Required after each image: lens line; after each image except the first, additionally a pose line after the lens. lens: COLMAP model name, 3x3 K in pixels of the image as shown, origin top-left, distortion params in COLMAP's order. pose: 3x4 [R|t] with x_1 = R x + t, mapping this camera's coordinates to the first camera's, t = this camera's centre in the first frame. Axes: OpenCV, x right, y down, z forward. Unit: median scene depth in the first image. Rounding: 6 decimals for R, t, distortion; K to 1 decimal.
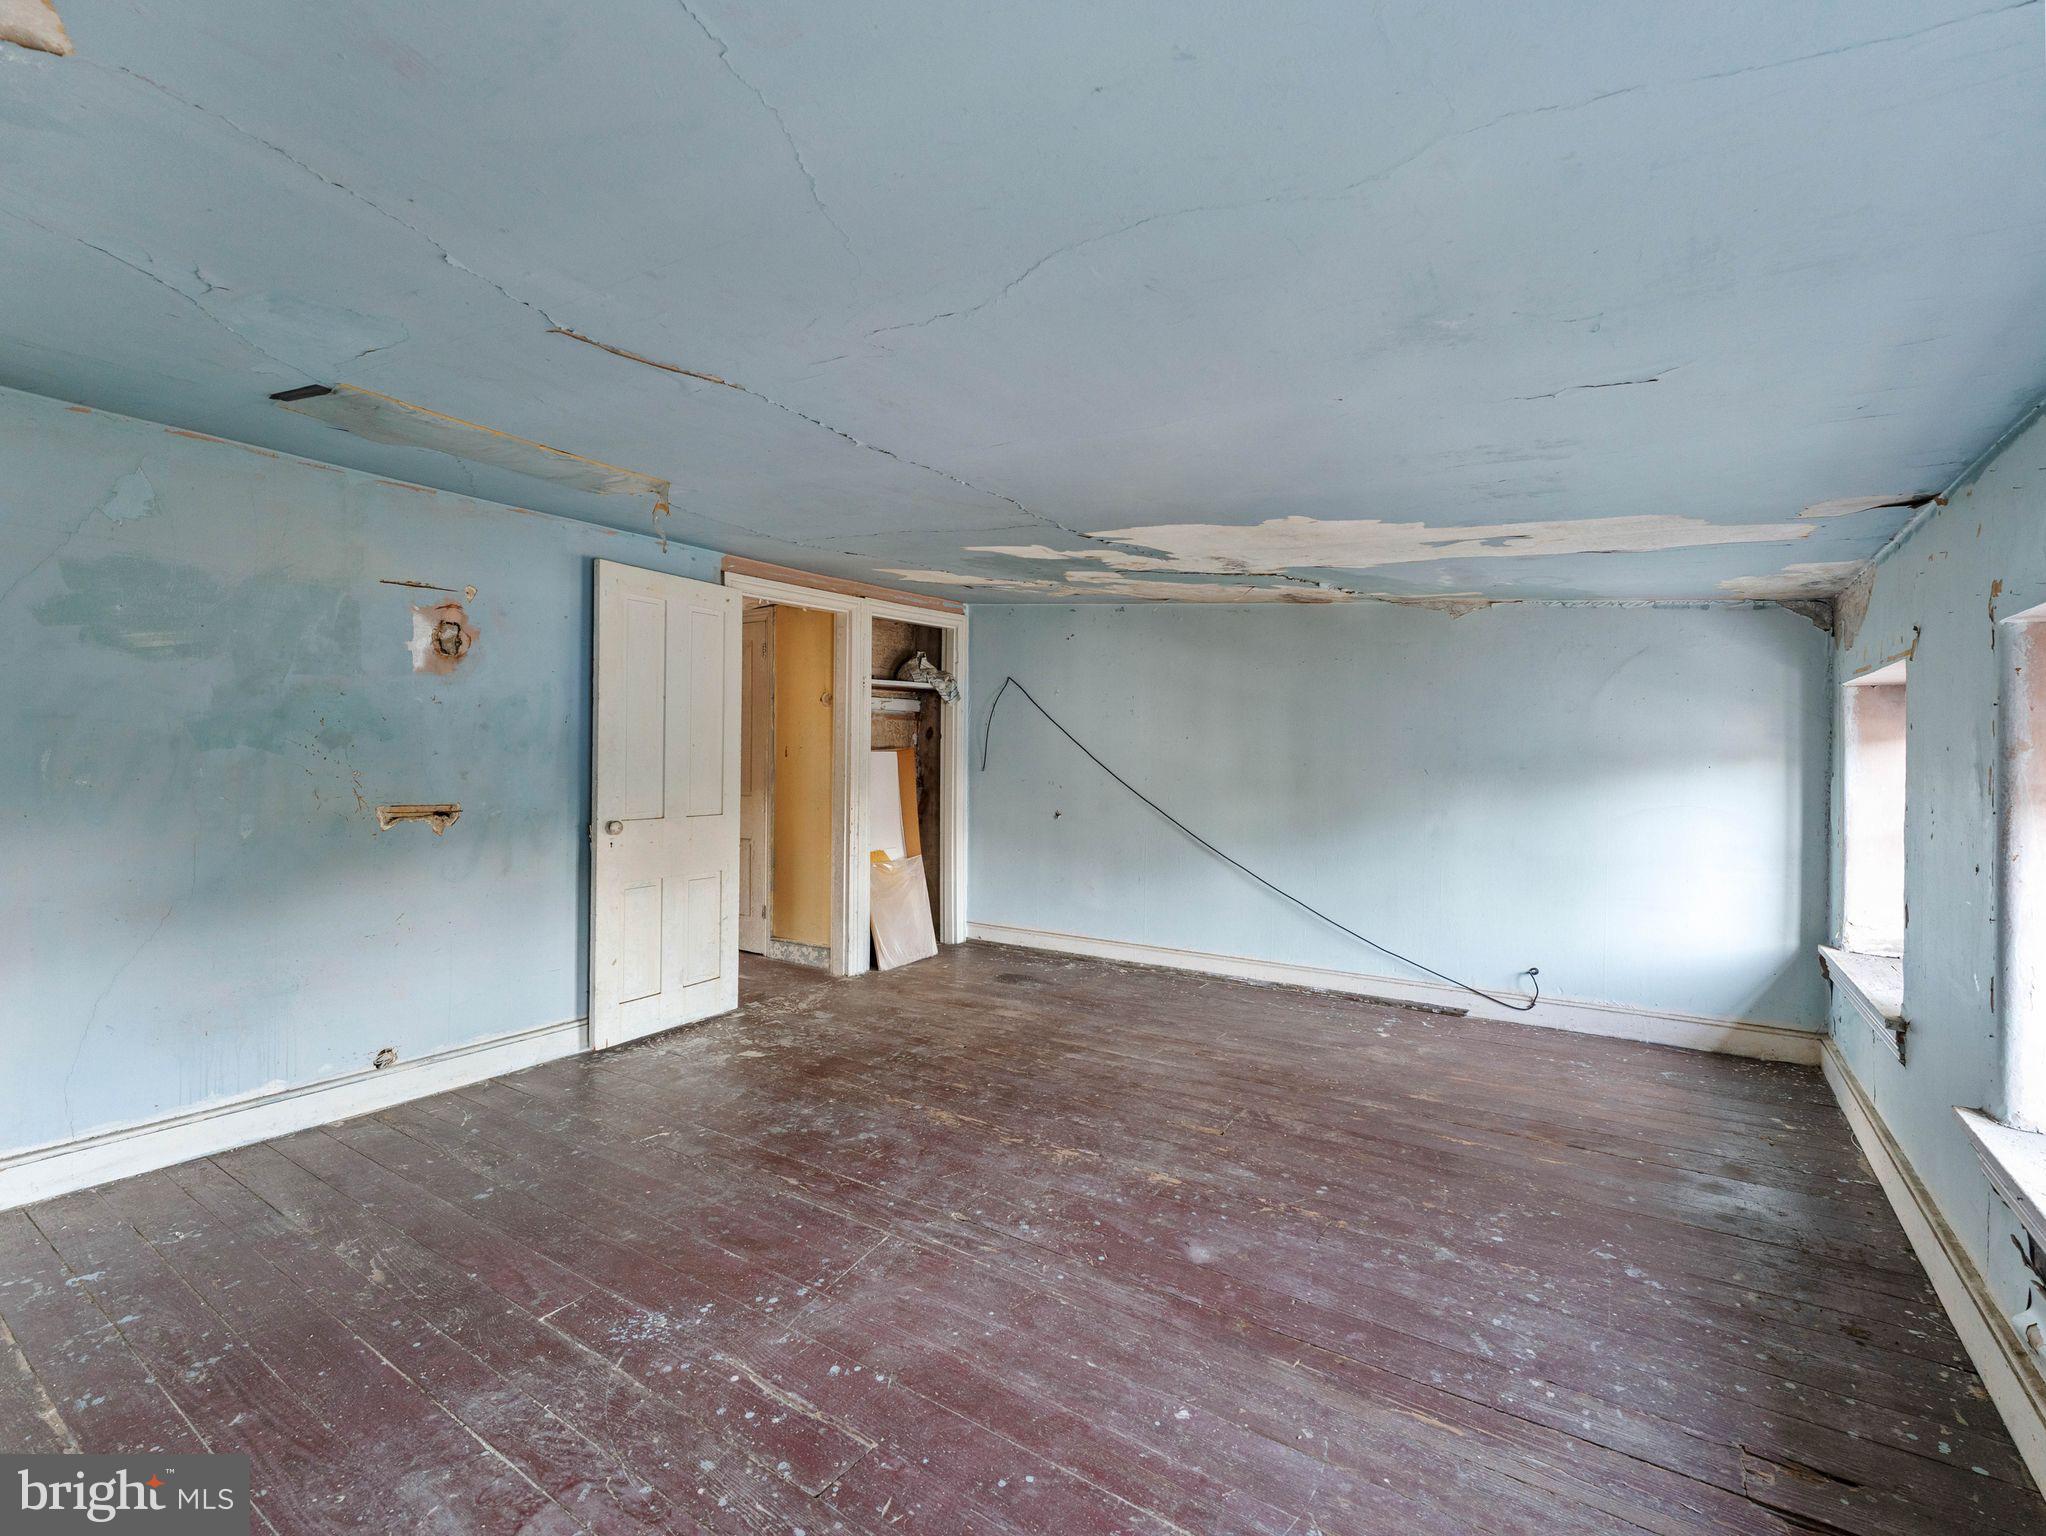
lens RADIAL K [[932.6, 0, 1032.8], [0, 932.6, 768.4], [0, 0, 1]] dist [-0.000174, -0.000102]
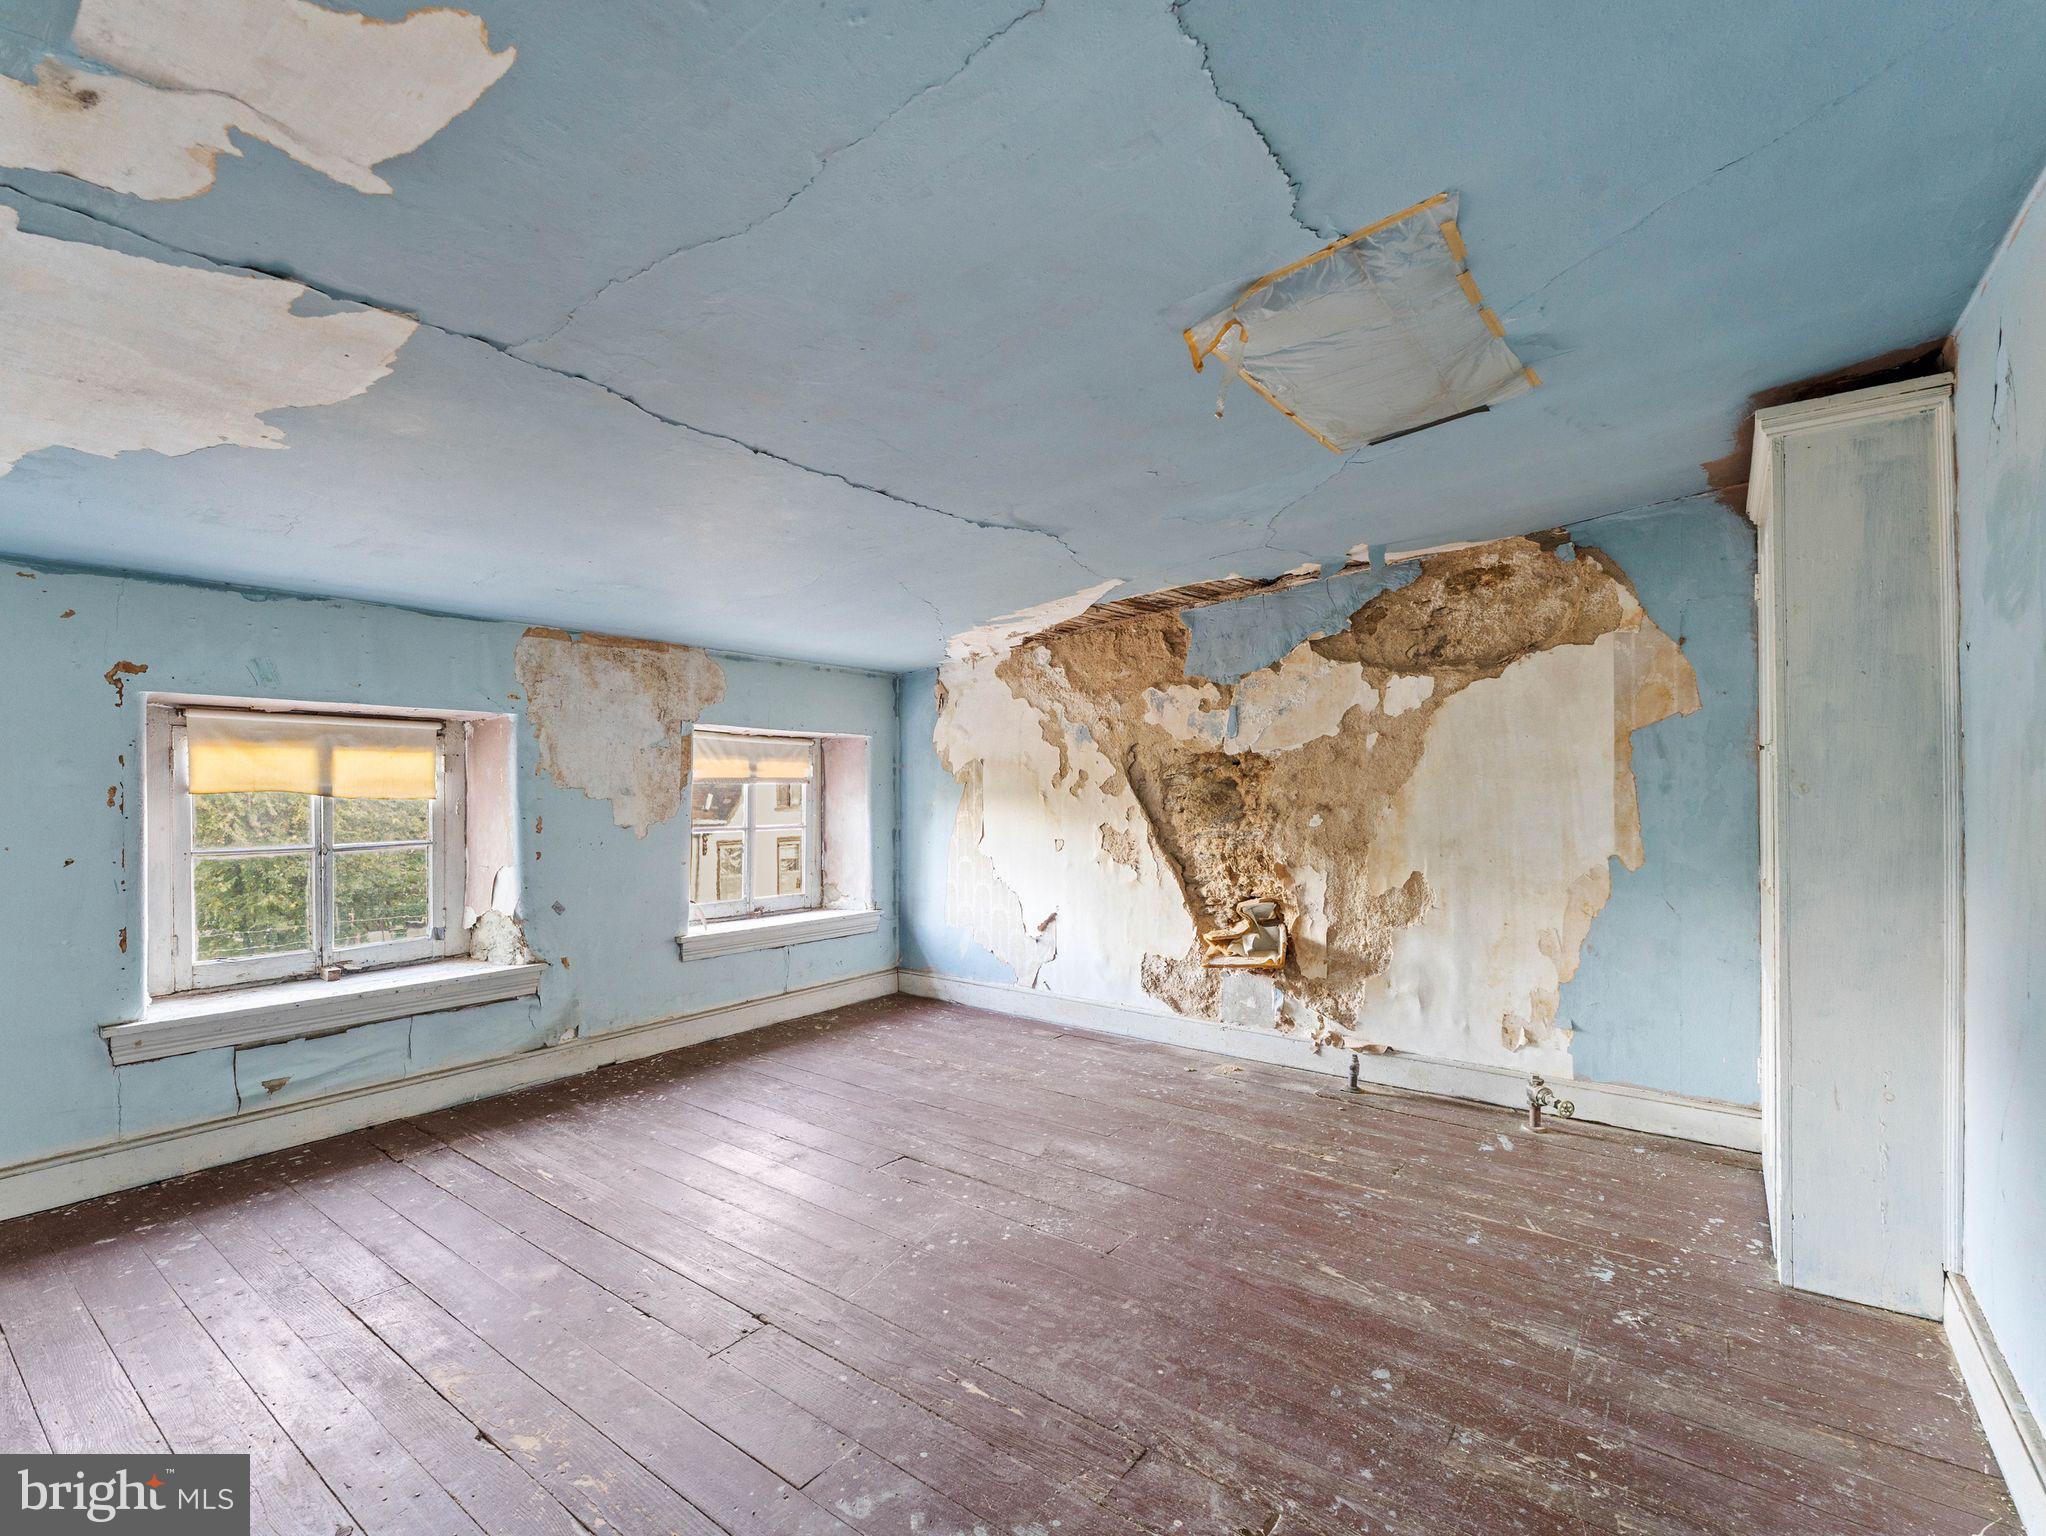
lens RADIAL K [[932.6, 0, 1032.8], [0, 932.6, 768.4], [0, 0, 1]] dist [-0.000174, -0.000102]
pose [[-0.999159, -0.001020, 0.040999, -0.378377], [-0.001107, 0.999997, -0.002099, -0.024369], [-0.040997, -0.002142, -0.999157, 1.934228]]
